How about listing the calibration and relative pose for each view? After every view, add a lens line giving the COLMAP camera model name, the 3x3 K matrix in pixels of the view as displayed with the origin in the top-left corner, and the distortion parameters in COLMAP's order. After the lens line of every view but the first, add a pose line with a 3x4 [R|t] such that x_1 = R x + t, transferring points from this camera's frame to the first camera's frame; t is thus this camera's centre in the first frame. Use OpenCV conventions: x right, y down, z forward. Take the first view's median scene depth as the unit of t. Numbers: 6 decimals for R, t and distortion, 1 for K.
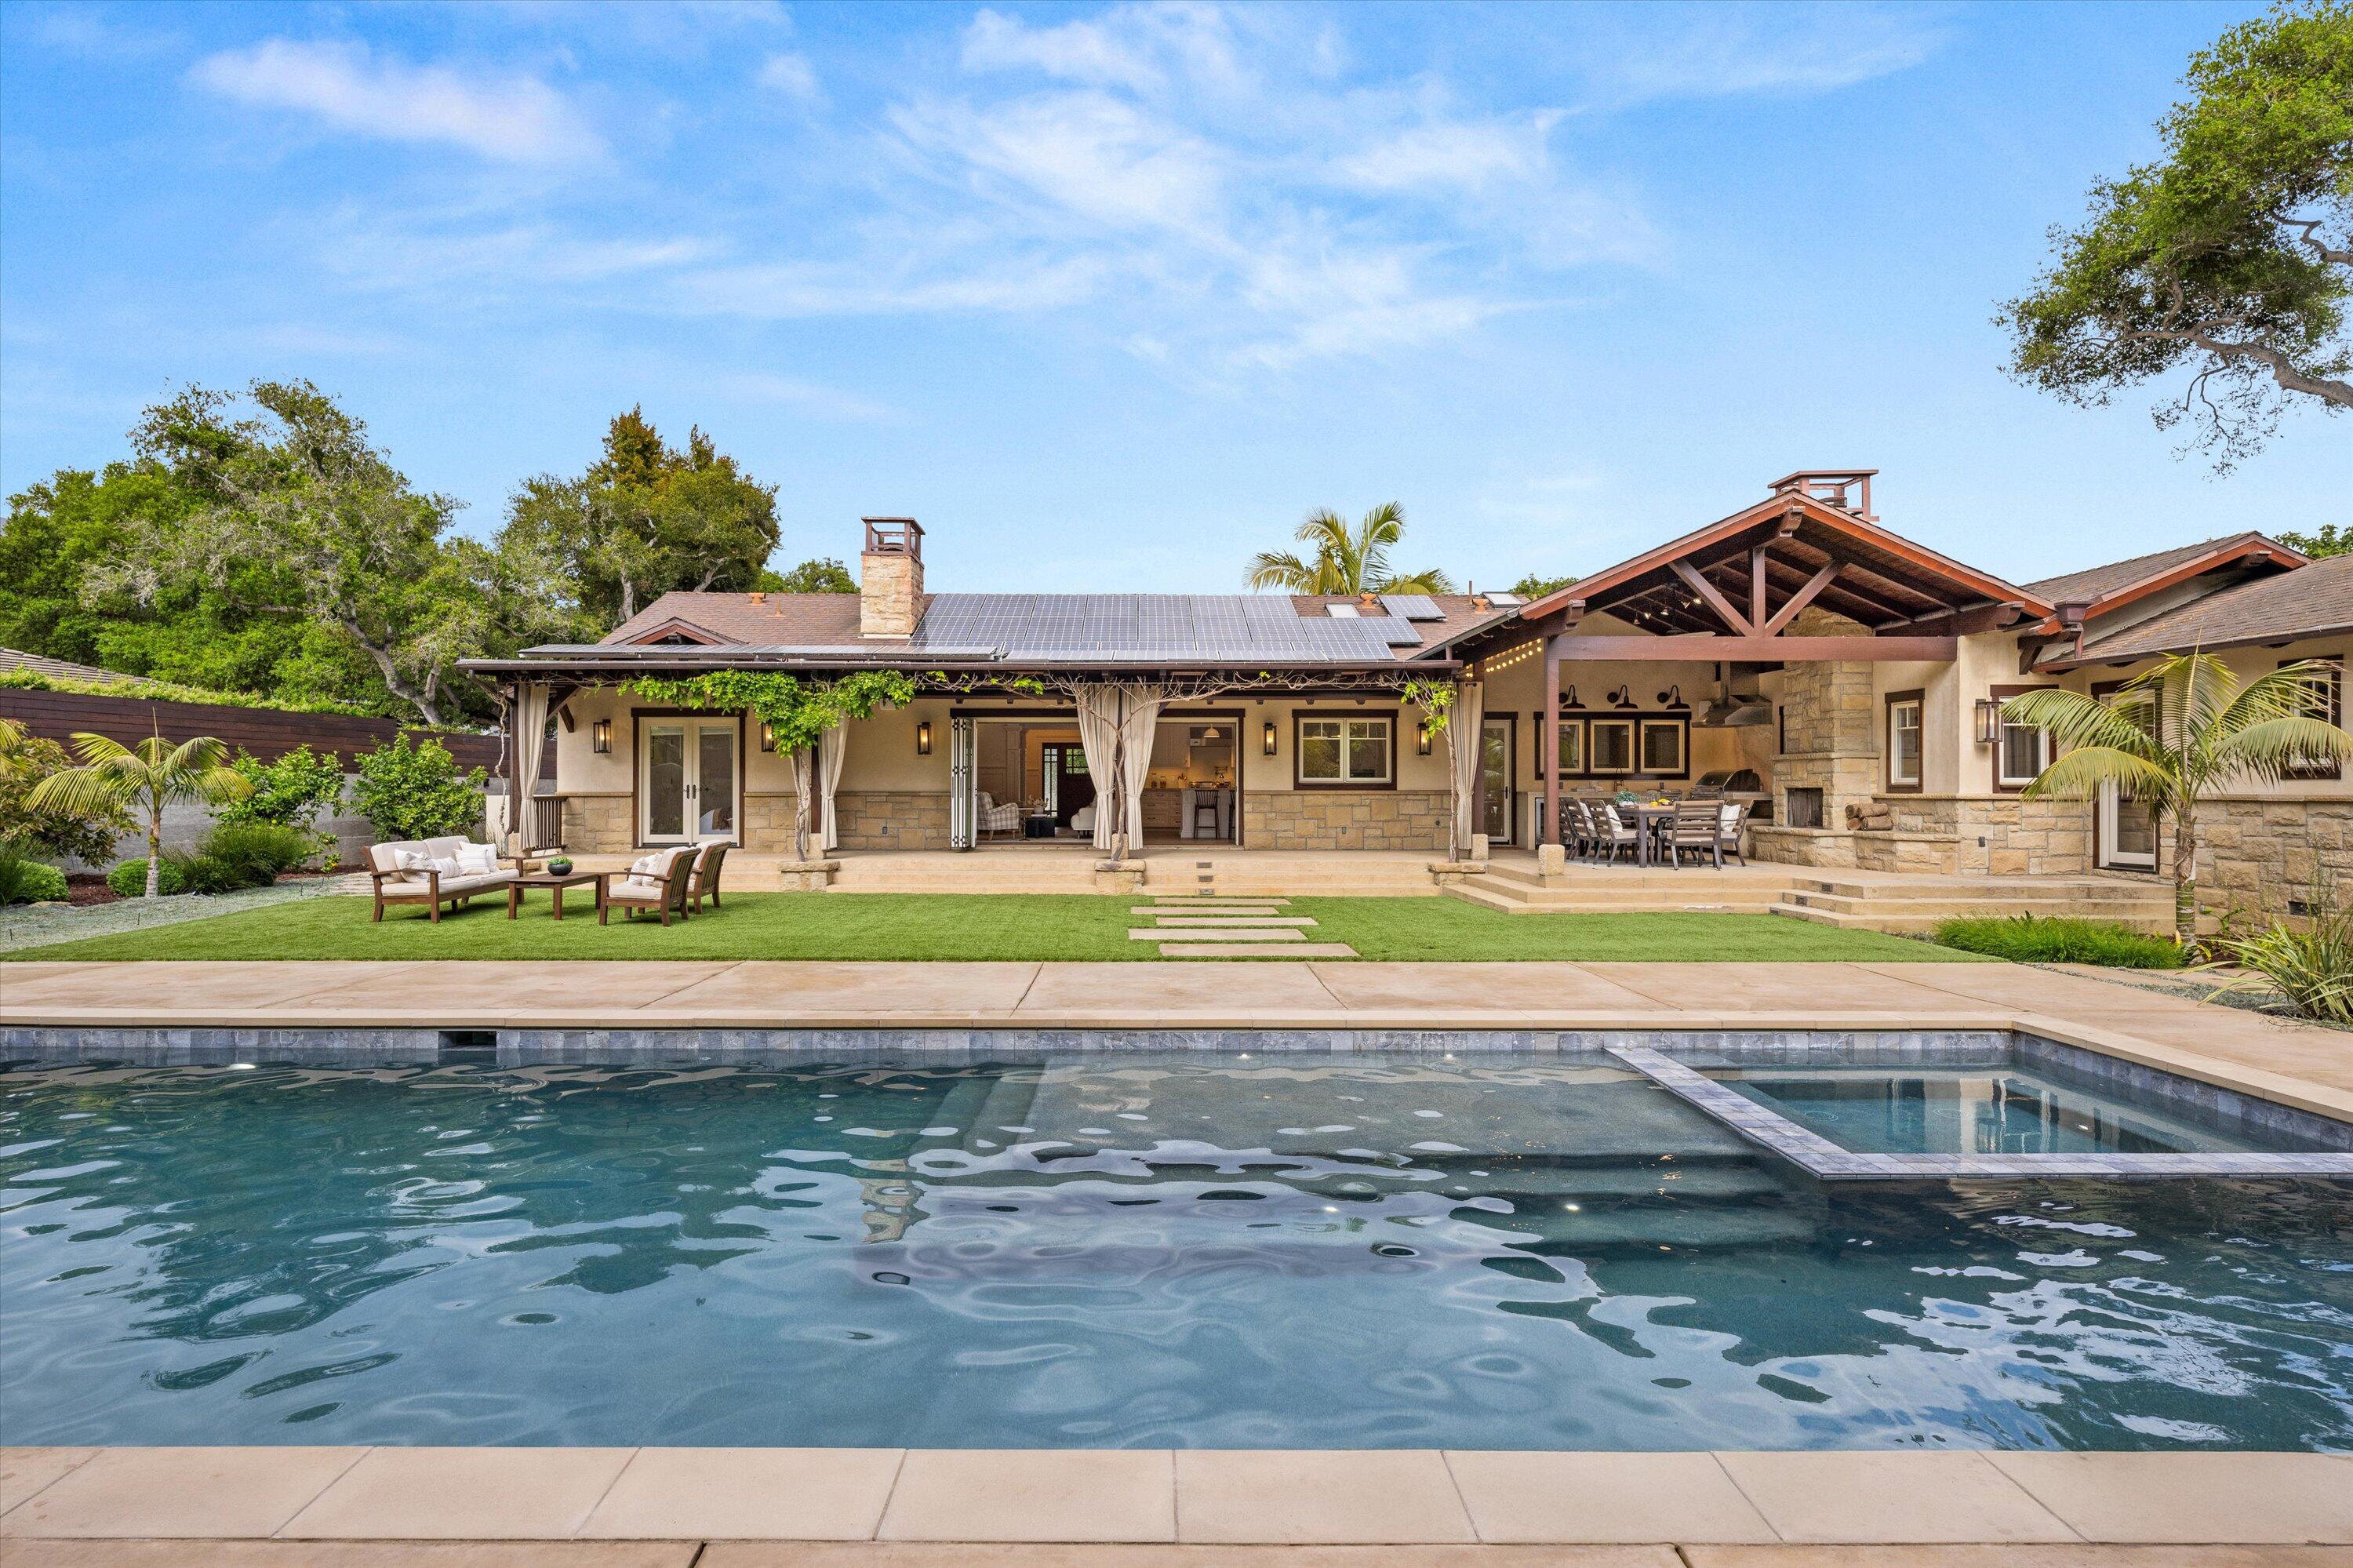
lens RADIAL K [[1280.3, 0, 1119.4], [0, 1280.3, 794.7], [0, 0, 1]] dist [-0.000789, -0.001609]
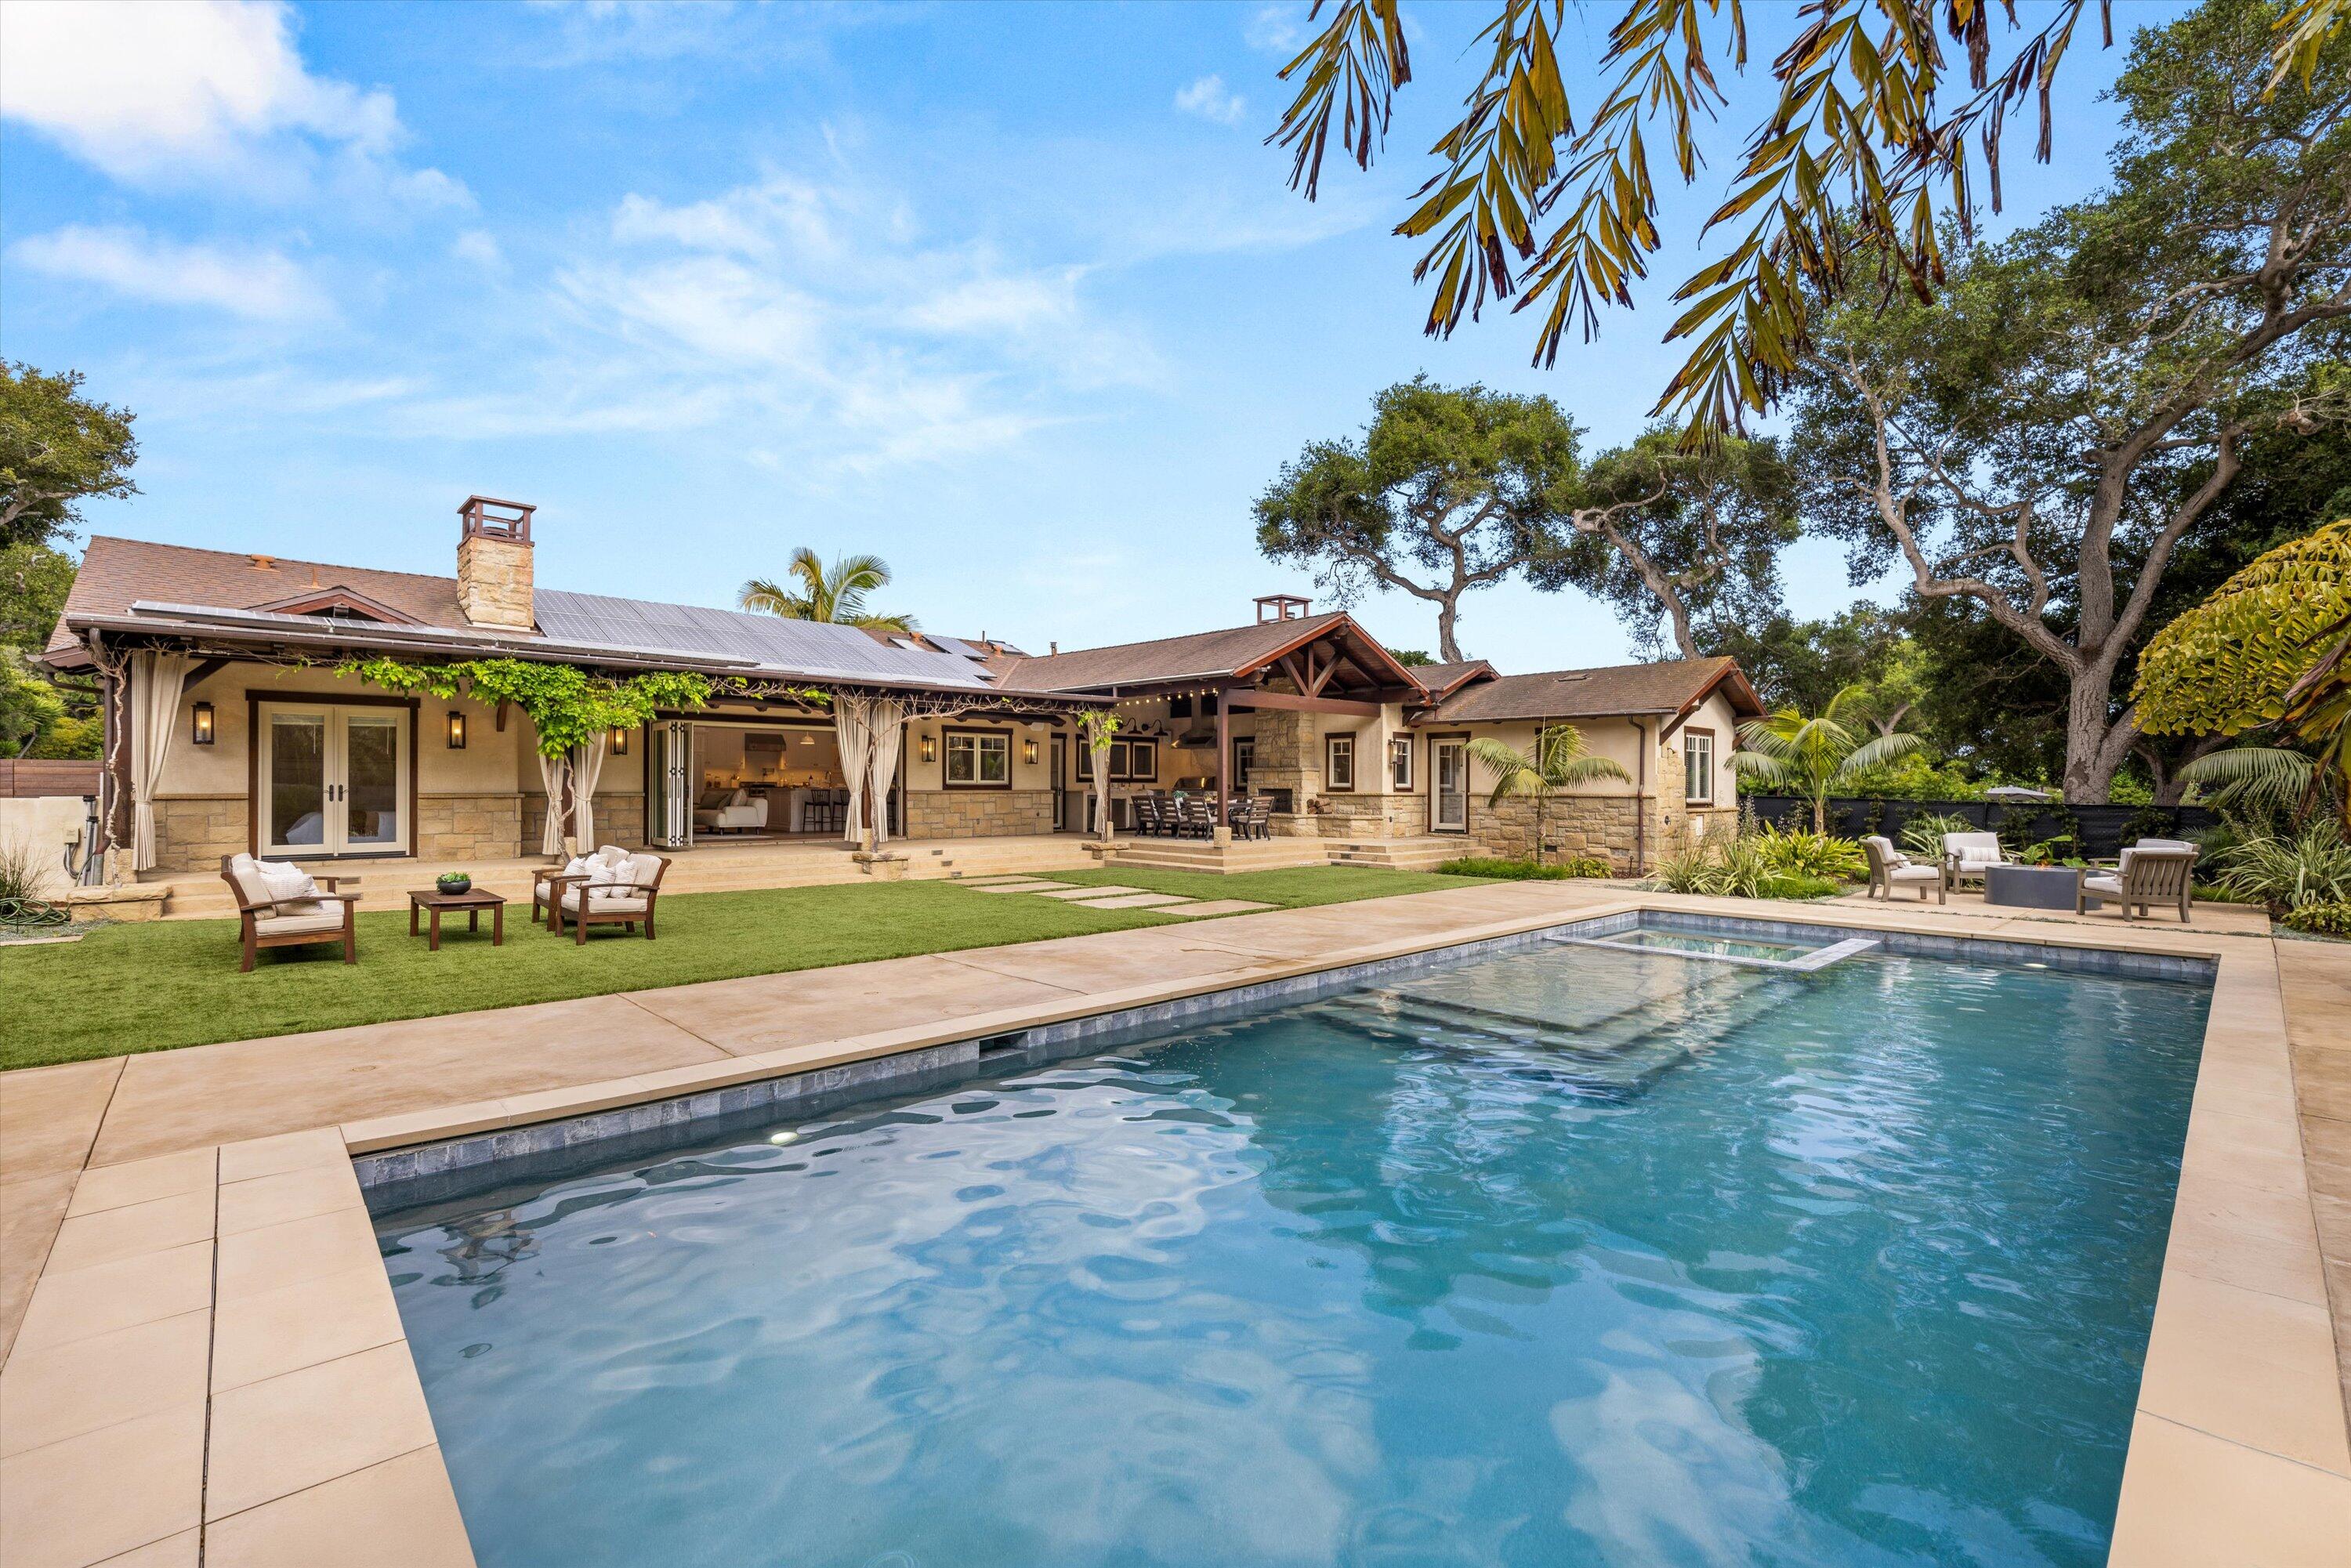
lens RADIAL K [[1016.5, 0, 1175.2], [0, 1016.5, 796.2], [0, 0, 1]] dist [-0.000732, -0.002773]
pose [[0.722333, -0.005435, 0.691524, -0.434807], [0.000709, 0.999974, 0.007118, -0.004886], [-0.691545, -0.004651, 0.722318, 0.146463]]
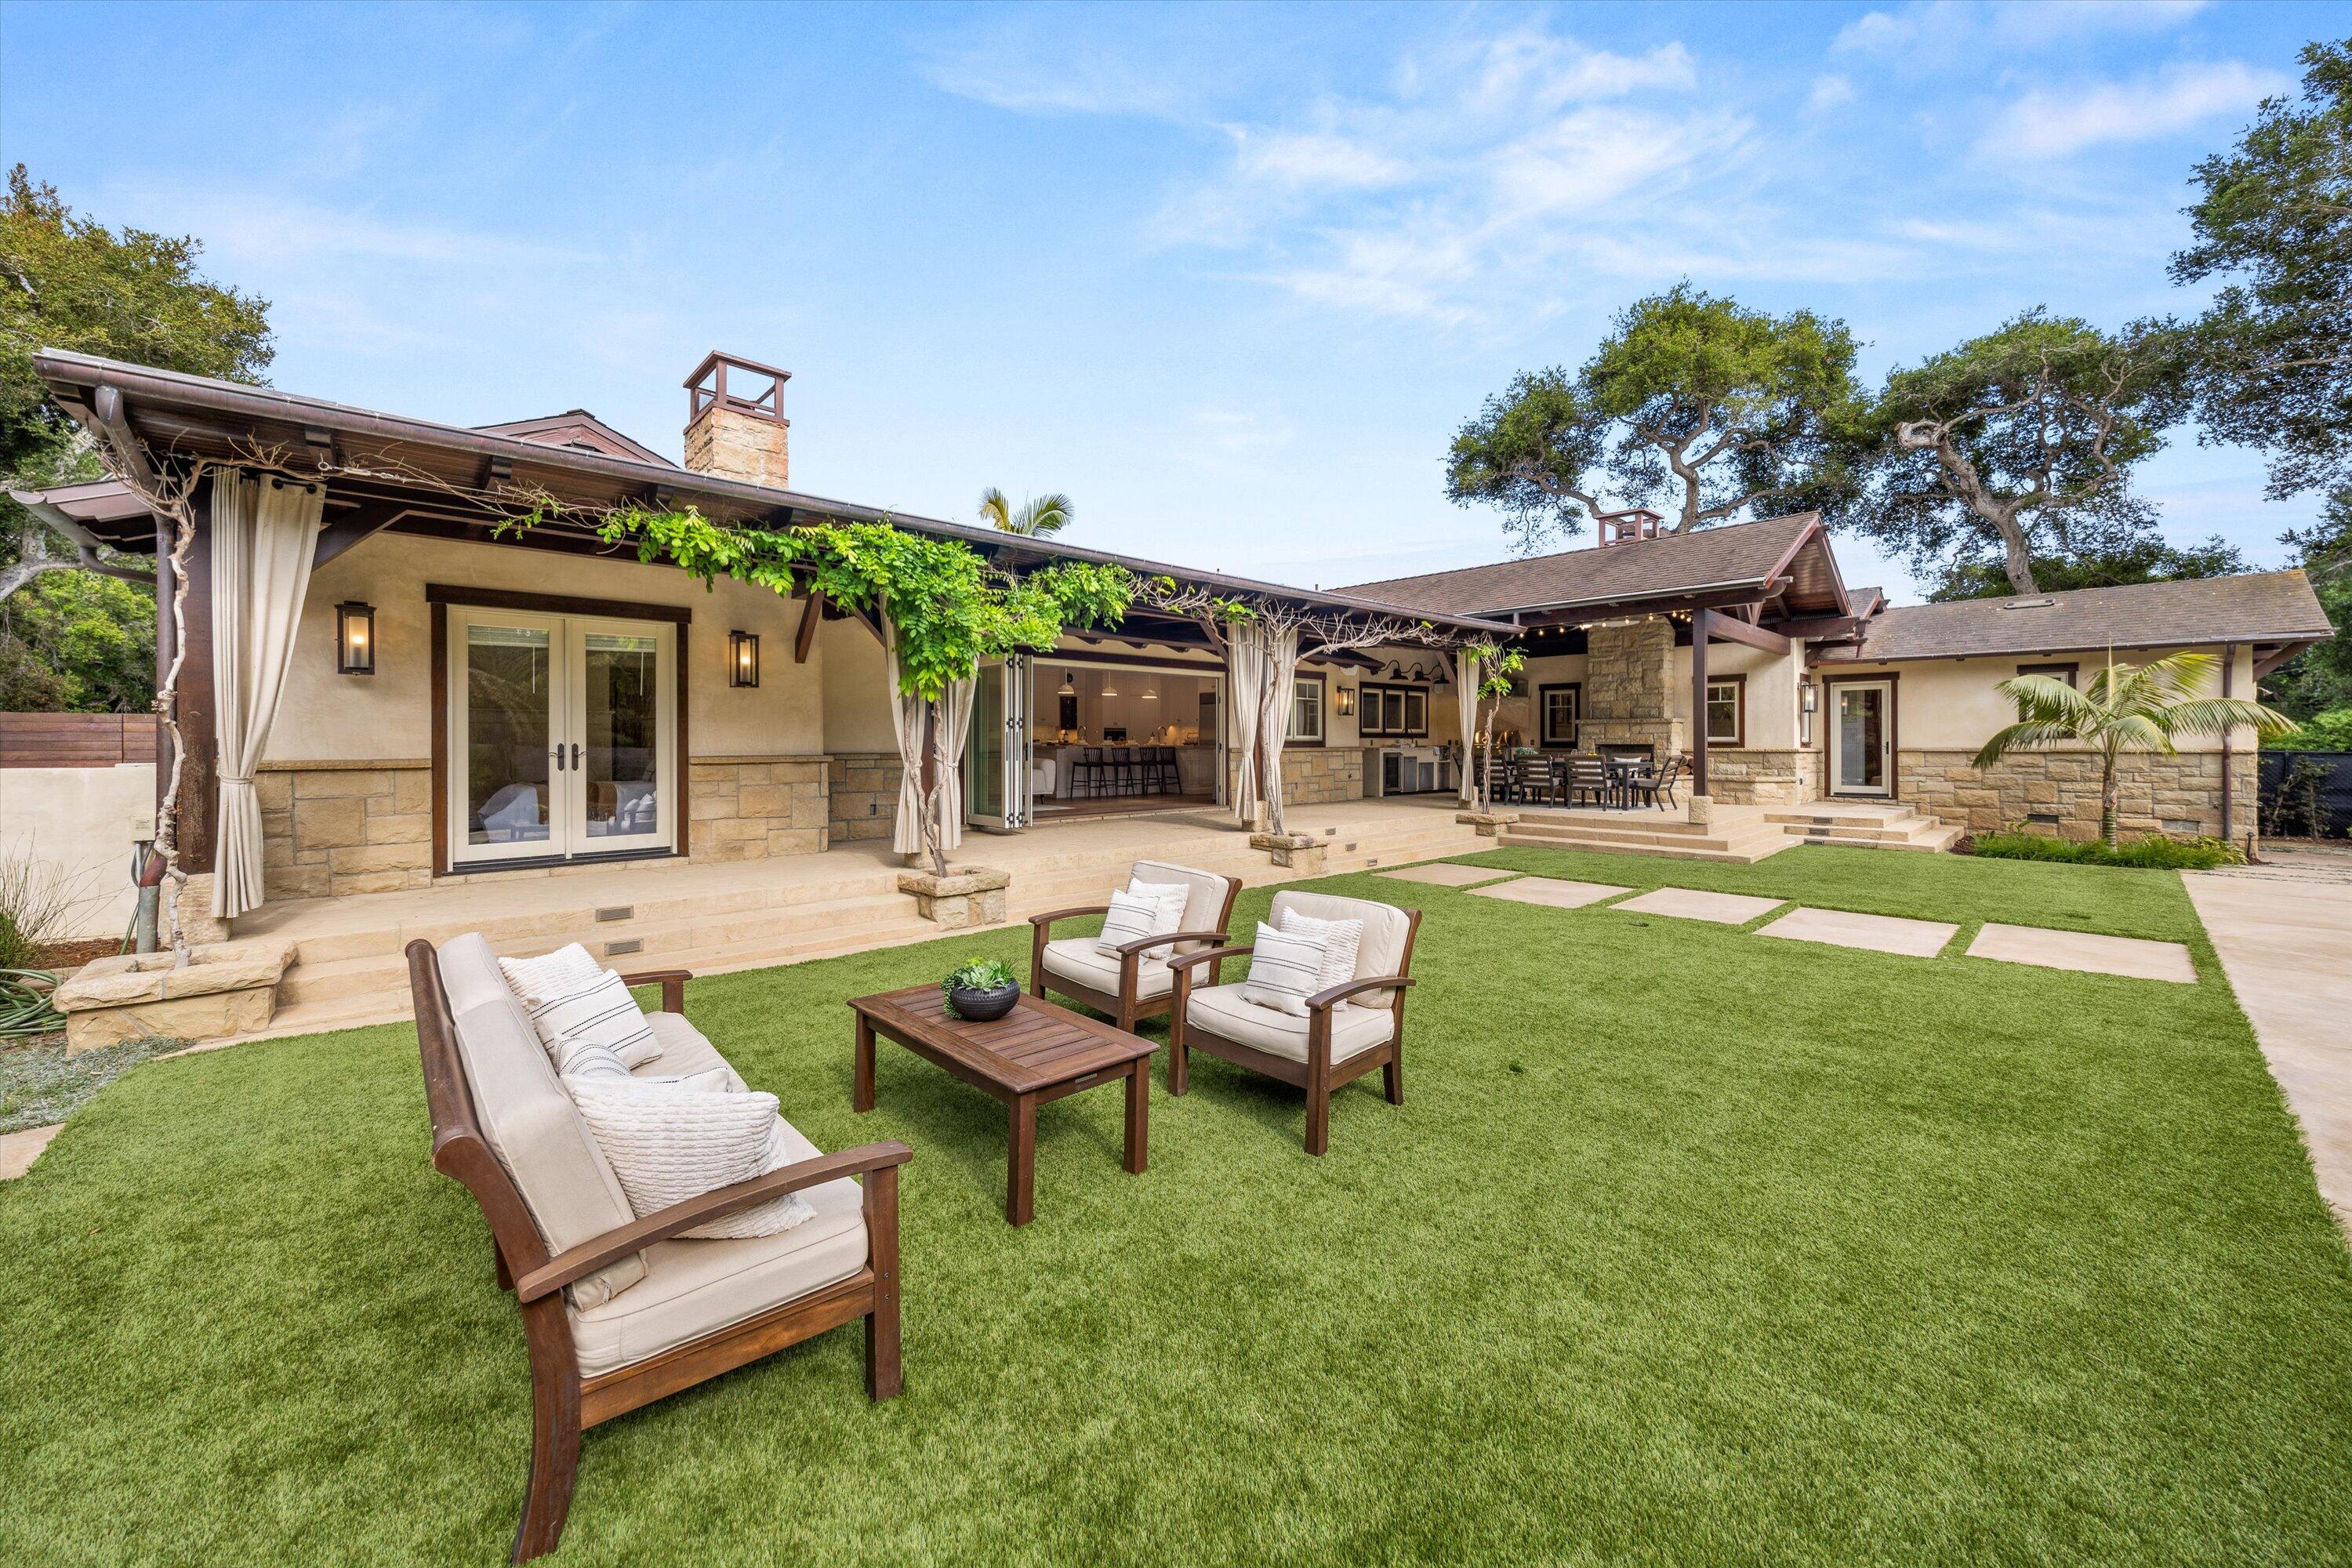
lens RADIAL K [[871.5, 0, 1160.4], [0, 871.5, 753.2], [0, 0, 1]] dist [0.003185, -0.001252]
pose [[0.735828, -0.010077, 0.677094, -0.435526], [0.004823, 0.999942, 0.009641, -0.006586], [-0.677152, -0.003829, 0.735834, 0.625607]]
